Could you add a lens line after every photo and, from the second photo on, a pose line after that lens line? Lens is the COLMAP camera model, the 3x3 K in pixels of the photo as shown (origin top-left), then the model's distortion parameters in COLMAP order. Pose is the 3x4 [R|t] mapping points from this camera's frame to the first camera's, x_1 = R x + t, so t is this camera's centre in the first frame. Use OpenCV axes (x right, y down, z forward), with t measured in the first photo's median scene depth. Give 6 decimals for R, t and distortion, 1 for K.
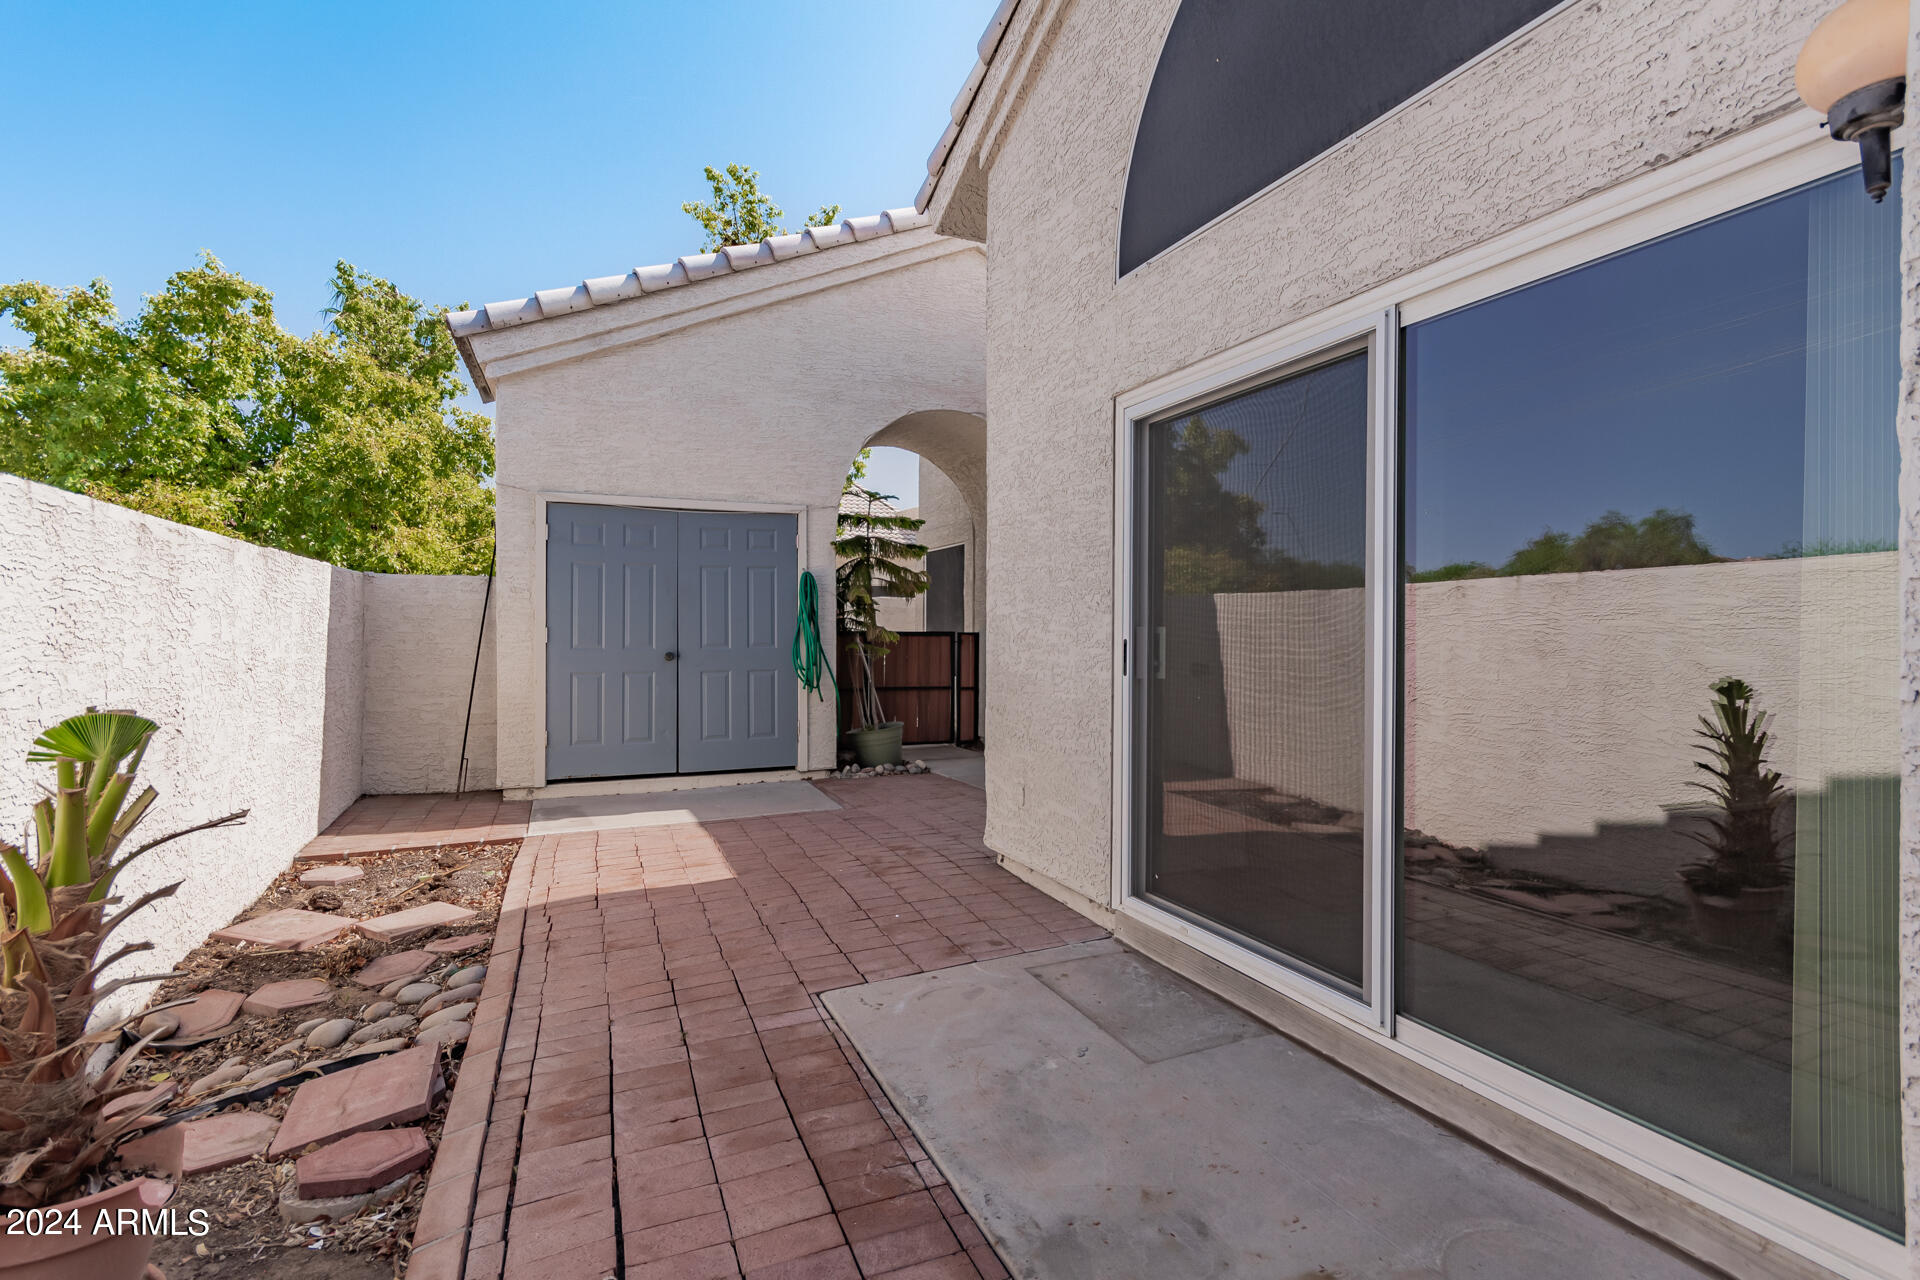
lens RADIAL K [[881.1, 0, 956.1], [0, 881.1, 629.4], [0, 0, 1]] dist [0.003414, -0.000527]
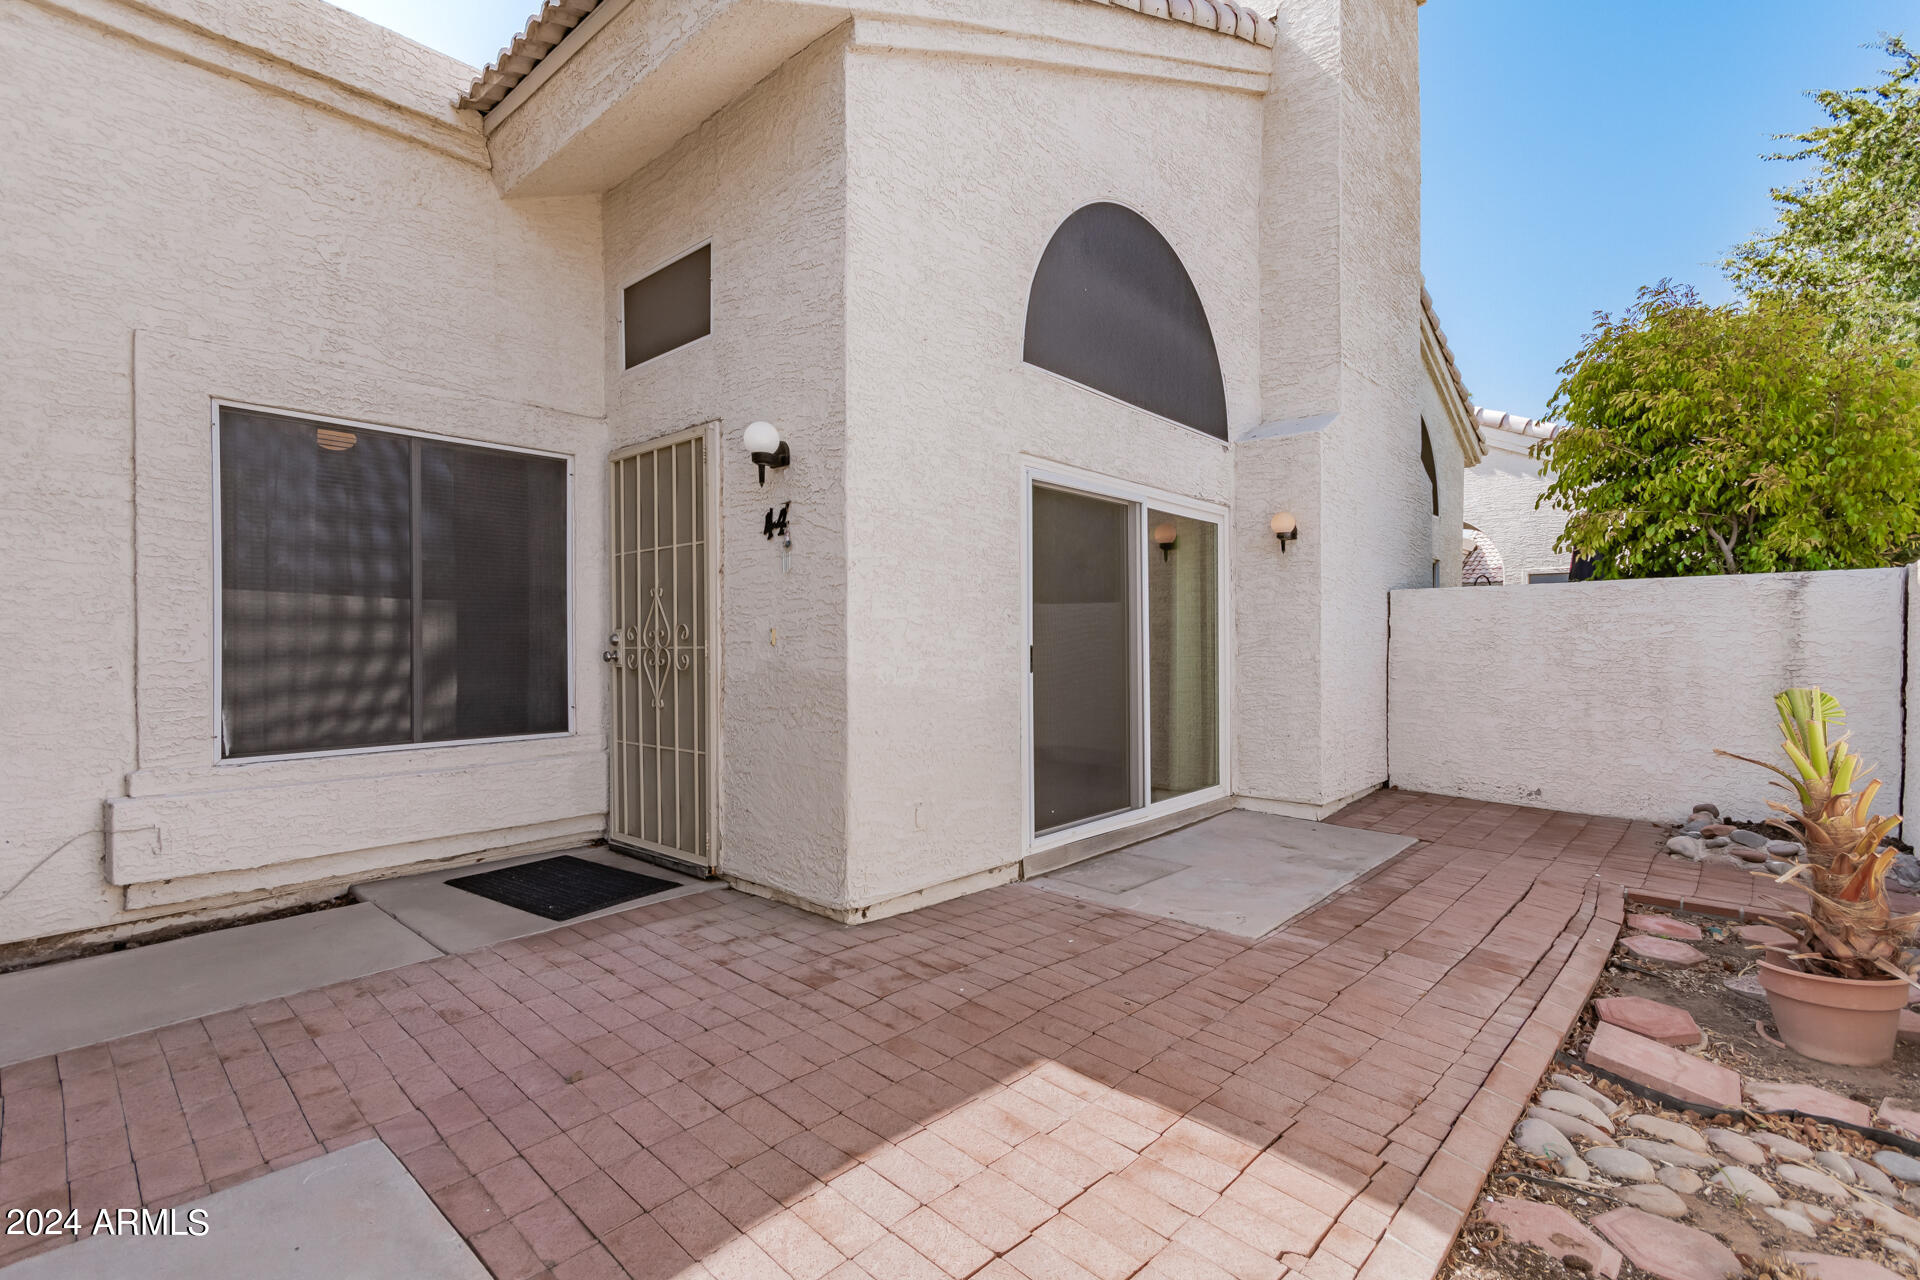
lens RADIAL K [[881.1, 0, 952.3], [0, 881.1, 651.8], [0, 0, 1]] dist [0.003414, -0.000527]
pose [[-0.405782, -0.009897, 0.913916, -0.956654], [-0.001706, 0.999948, 0.010071, 0.008263], [-0.913968, 0.002527, -0.405778, 1.642458]]
